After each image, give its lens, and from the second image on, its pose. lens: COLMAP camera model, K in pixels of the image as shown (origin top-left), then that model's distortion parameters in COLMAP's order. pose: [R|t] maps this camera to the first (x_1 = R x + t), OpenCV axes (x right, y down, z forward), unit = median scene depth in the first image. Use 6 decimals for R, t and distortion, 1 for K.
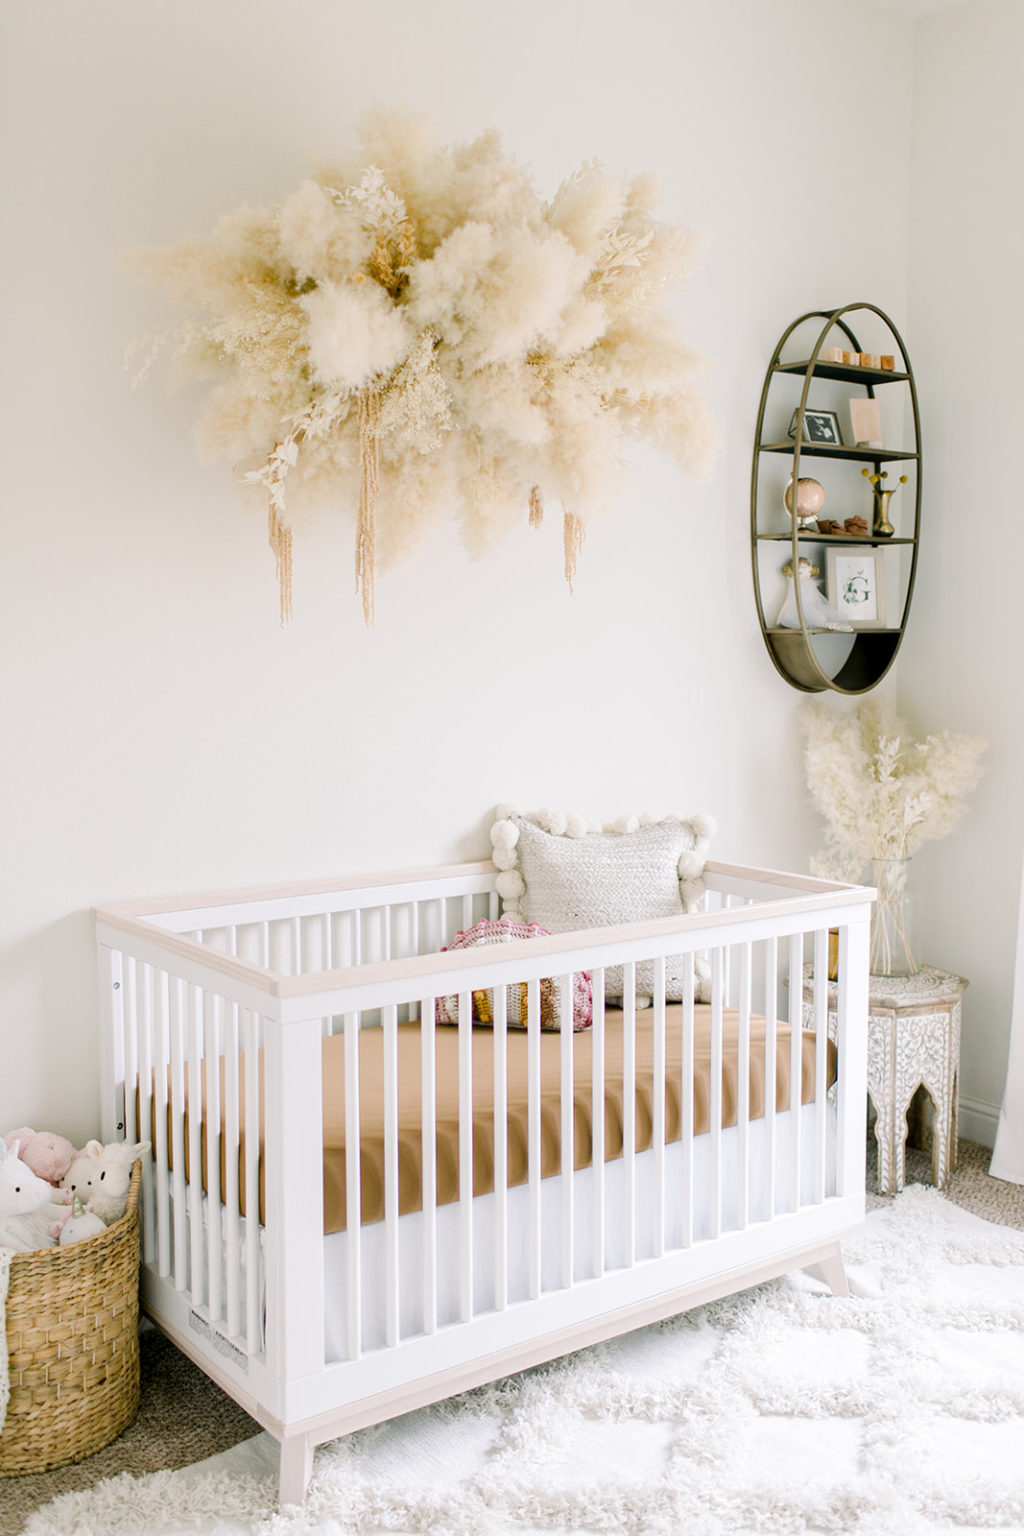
lens RADIAL K [[1526.1, 0, 512.1], [0, 1526.1, 728.3], [0, 0, 1]] dist [-0.004233, -0.000734]
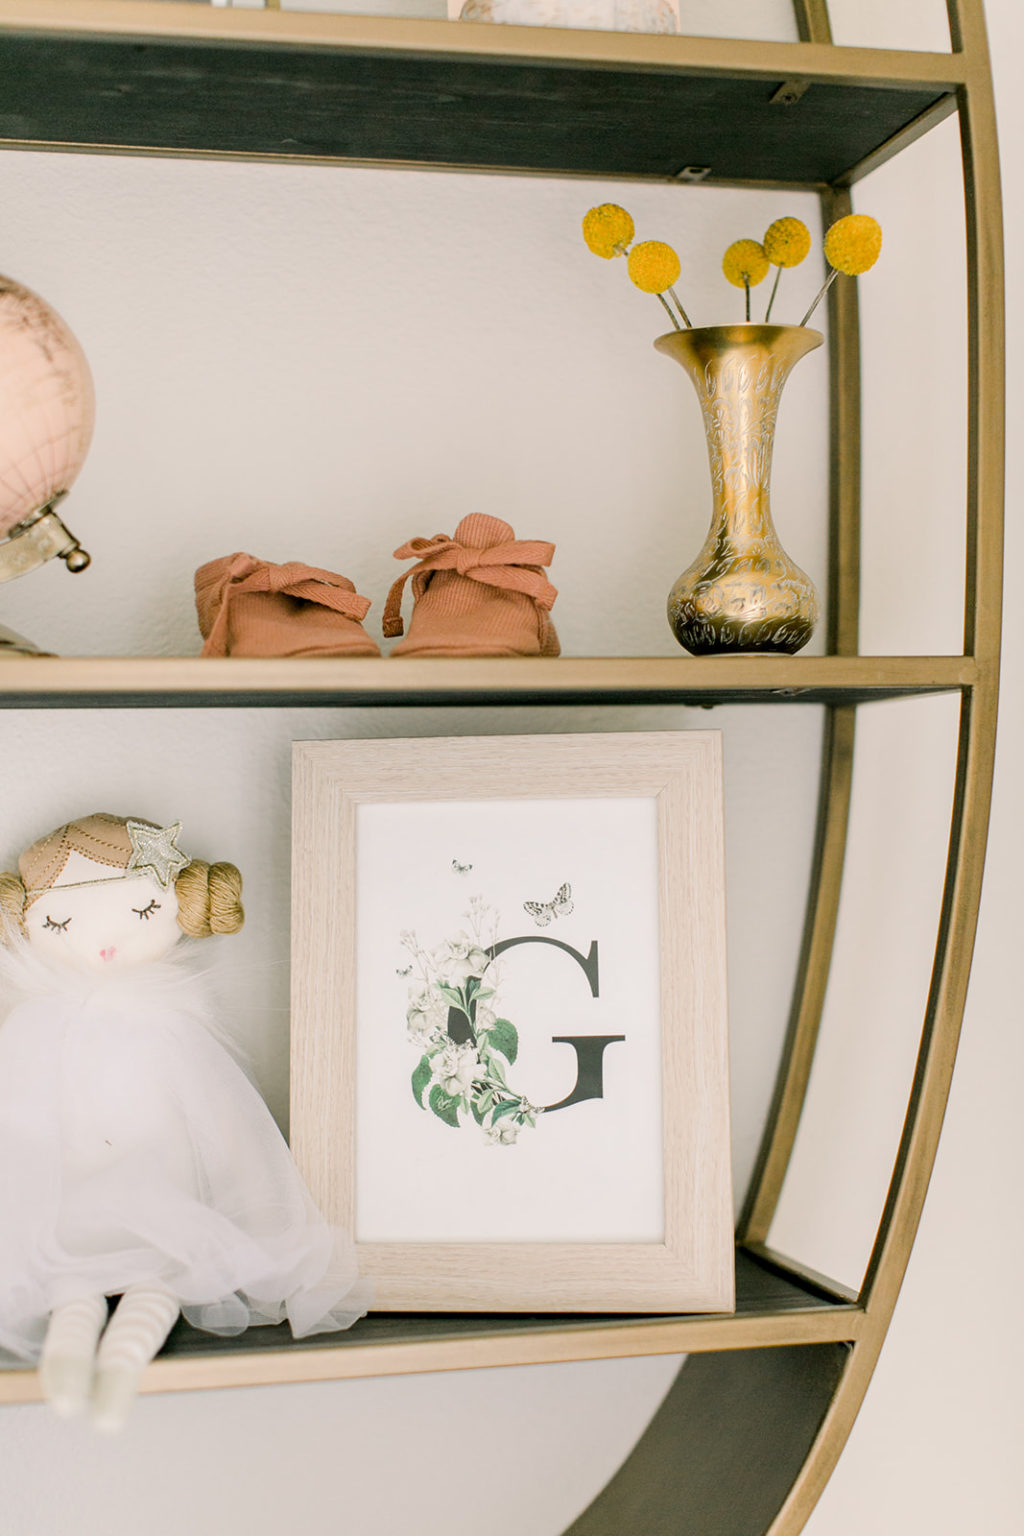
lens RADIAL K [[2090.4, 0, 512.0], [0, 2090.4, 768.0], [0, 0, 1]] dist [0.000218, 0.046206]
pose [[0.915802, -0.023464, -0.400945, 0.318289], [-0.008311, 0.996971, -0.077329, -0.104159], [0.401545, 0.074150, 0.912833, 0.853434]]
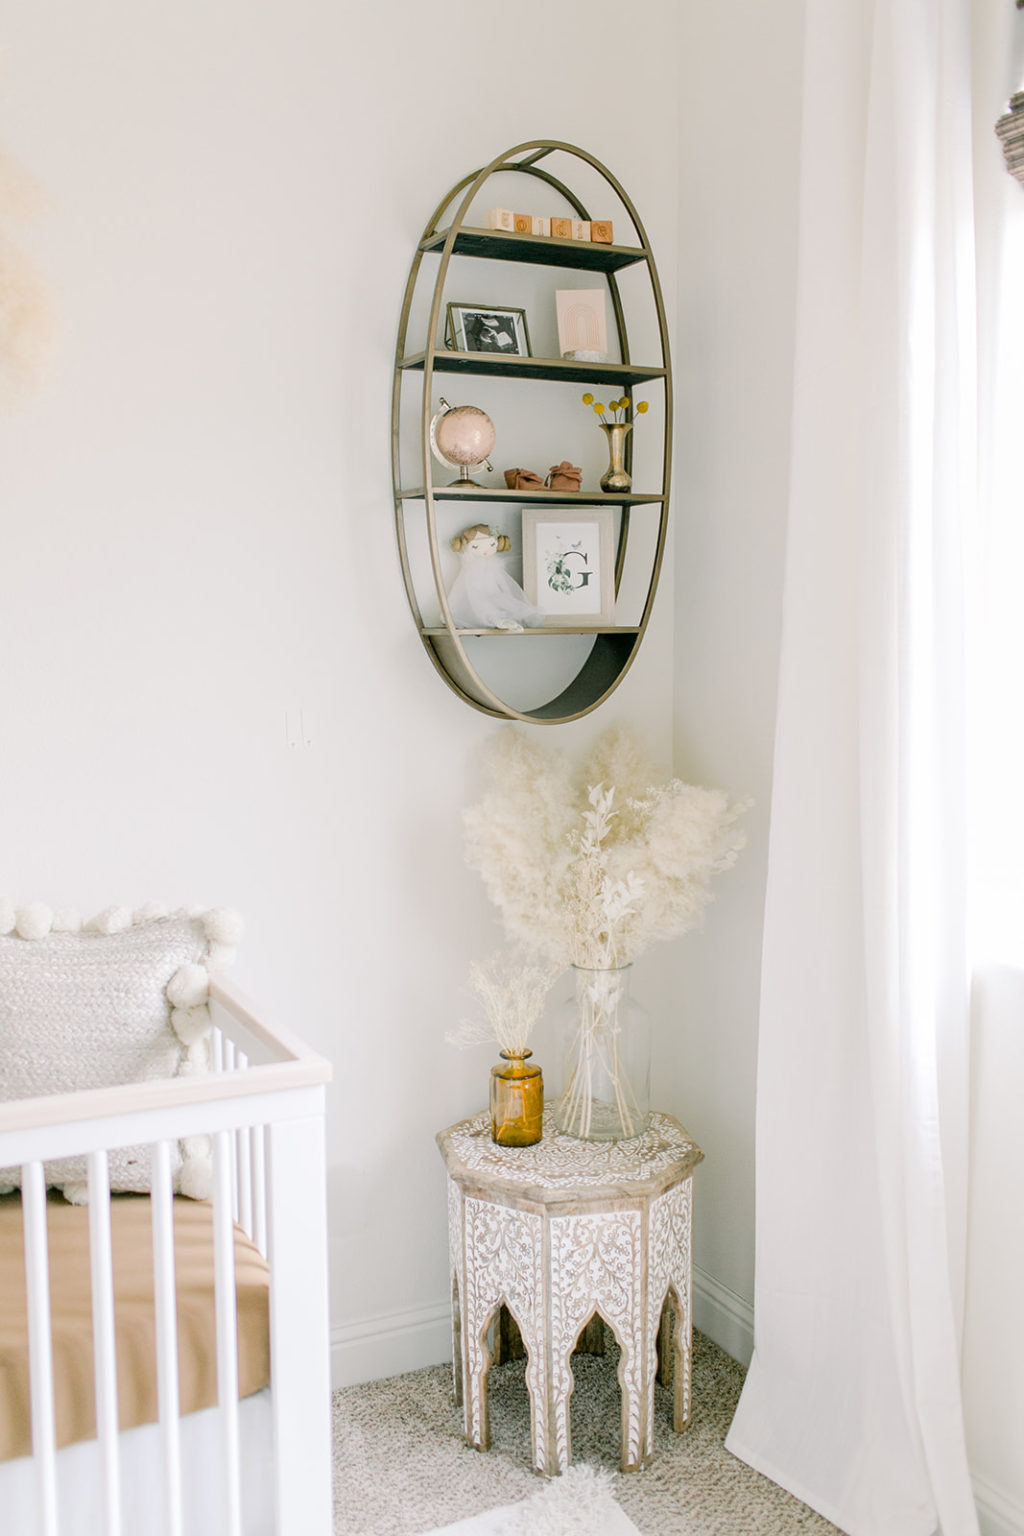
lens RADIAL K [[1480.1, 0, 505.7], [0, 1480.1, 745.5], [0, 0, 1]] dist [0.005635, -0.006163]
pose [[0.983118, 0.011960, -0.182583, 0.333867], [-0.007587, 0.999668, 0.024634, -0.029474], [0.182817, -0.022833, 0.982882, 0.352366]]
